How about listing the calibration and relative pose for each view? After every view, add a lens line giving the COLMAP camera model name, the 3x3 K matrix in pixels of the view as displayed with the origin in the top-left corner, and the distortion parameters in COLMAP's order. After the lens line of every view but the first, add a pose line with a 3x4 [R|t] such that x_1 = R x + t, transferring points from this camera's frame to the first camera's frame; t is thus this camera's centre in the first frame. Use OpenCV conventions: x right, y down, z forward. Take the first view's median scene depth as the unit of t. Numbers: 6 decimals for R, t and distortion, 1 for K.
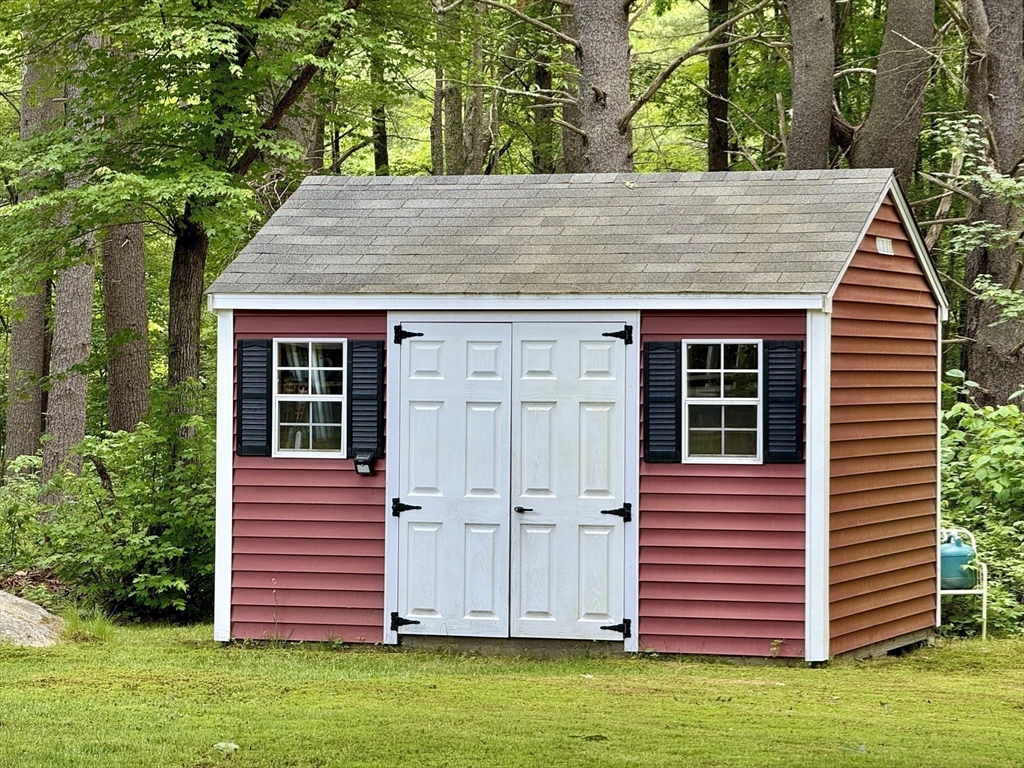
lens RADIAL K [[3555.2, 0, 512.0], [0, 3555.2, 384.0], [0, 0, 1]] dist [0.142532, 1.141658]
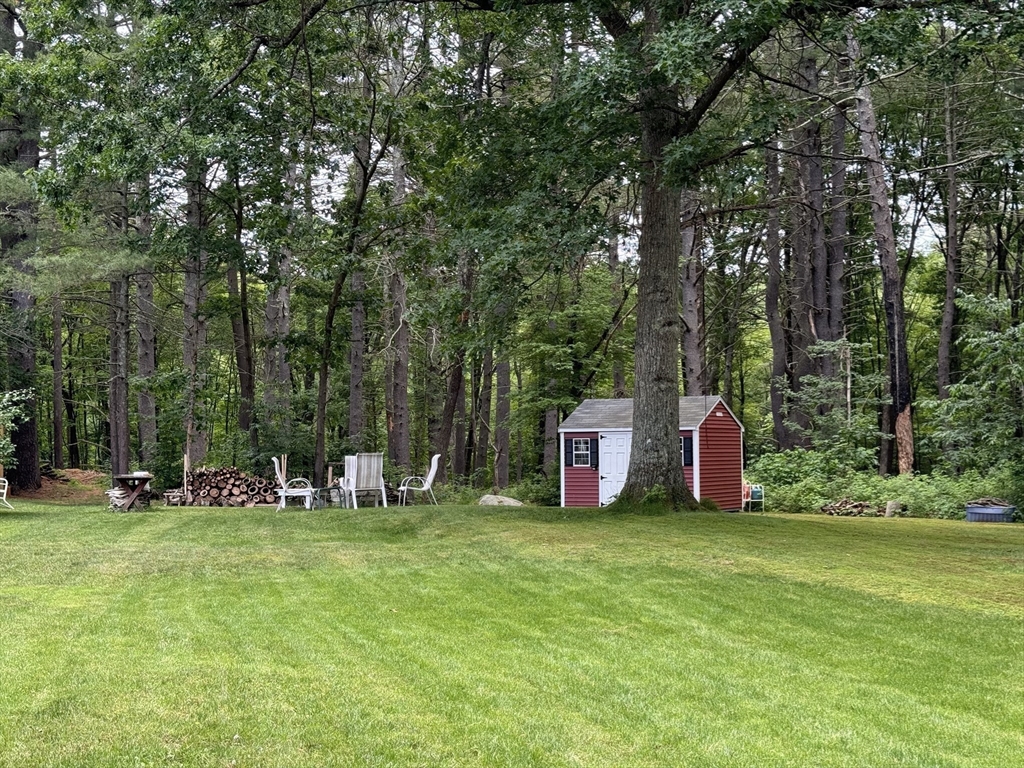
lens RADIAL K [[1407.3, 0, 511.8], [0, 1407.3, 394.9], [0, 0, 1]] dist [0.171336, -0.348204]
pose [[0.982344, -0.022870, -0.185682, 0.154734], [0.014404, 0.998800, -0.046817, 0.011293], [0.186530, 0.043316, 0.981494, -0.594262]]
